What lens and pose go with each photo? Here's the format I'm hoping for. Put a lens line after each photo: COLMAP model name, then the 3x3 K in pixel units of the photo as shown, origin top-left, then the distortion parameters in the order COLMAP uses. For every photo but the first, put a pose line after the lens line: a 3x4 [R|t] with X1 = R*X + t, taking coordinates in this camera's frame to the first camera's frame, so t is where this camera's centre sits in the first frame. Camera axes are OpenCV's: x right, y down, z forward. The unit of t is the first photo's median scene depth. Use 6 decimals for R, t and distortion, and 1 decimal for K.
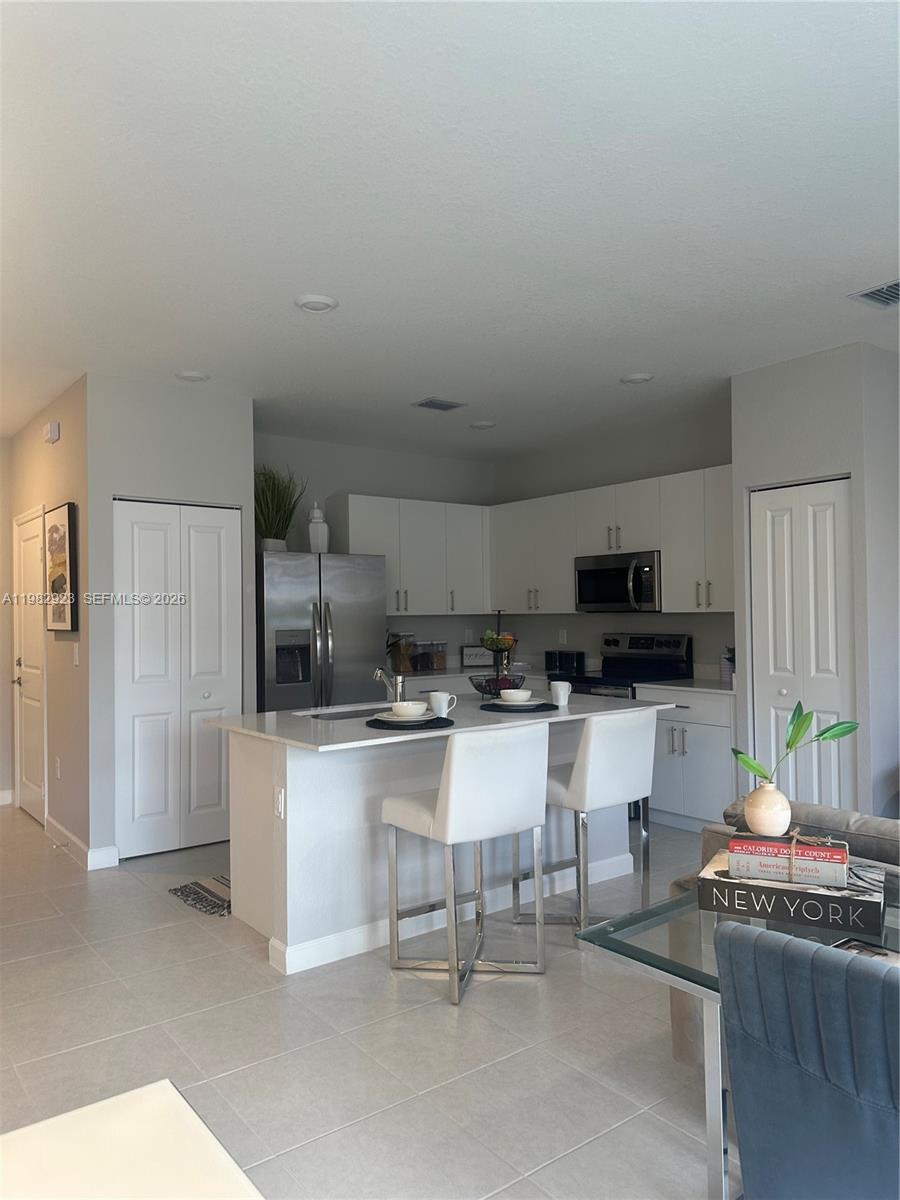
lens RADIAL K [[842.6, 0, 450.0], [0, 842.6, 600.0], [0, 0, 1]] dist [0.092546, -0.168751]
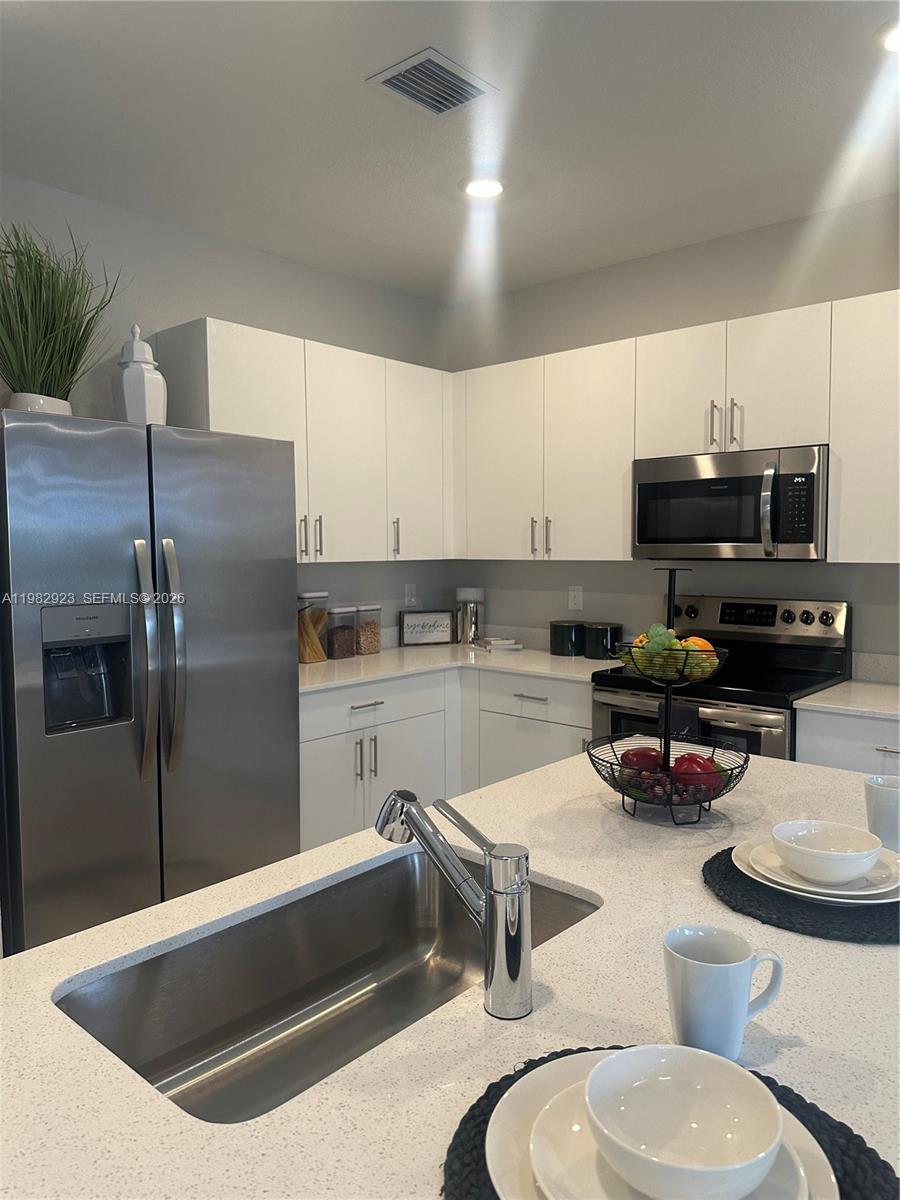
lens RADIAL K [[842.6, 0, 450.0], [0, 842.6, 600.0], [0, 0, 1]] dist [0.092546, -0.168751]
pose [[0.982297, -0.004793, 0.187270, -0.079322], [-0.009992, 0.996909, 0.077927, -0.001054], [-0.187064, -0.078418, 0.979213, 0.502490]]
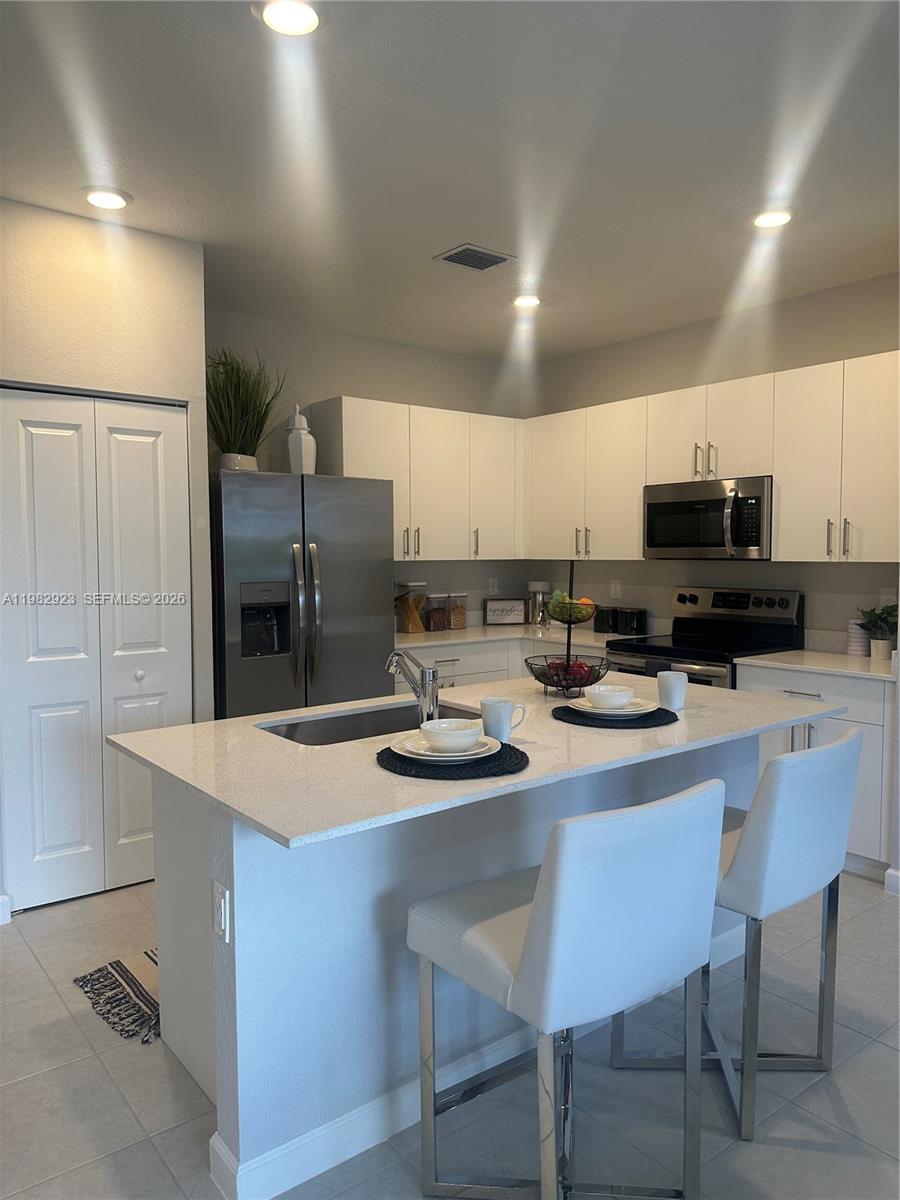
lens RADIAL K [[842.6, 0, 450.0], [0, 842.6, 600.0], [0, 0, 1]] dist [0.092546, -0.168751]
pose [[0.999894, 0.008903, 0.011541, -0.034393], [-0.009729, 0.997236, 0.073663, -0.003173], [-0.010853, -0.073768, 0.997216, 0.259263]]
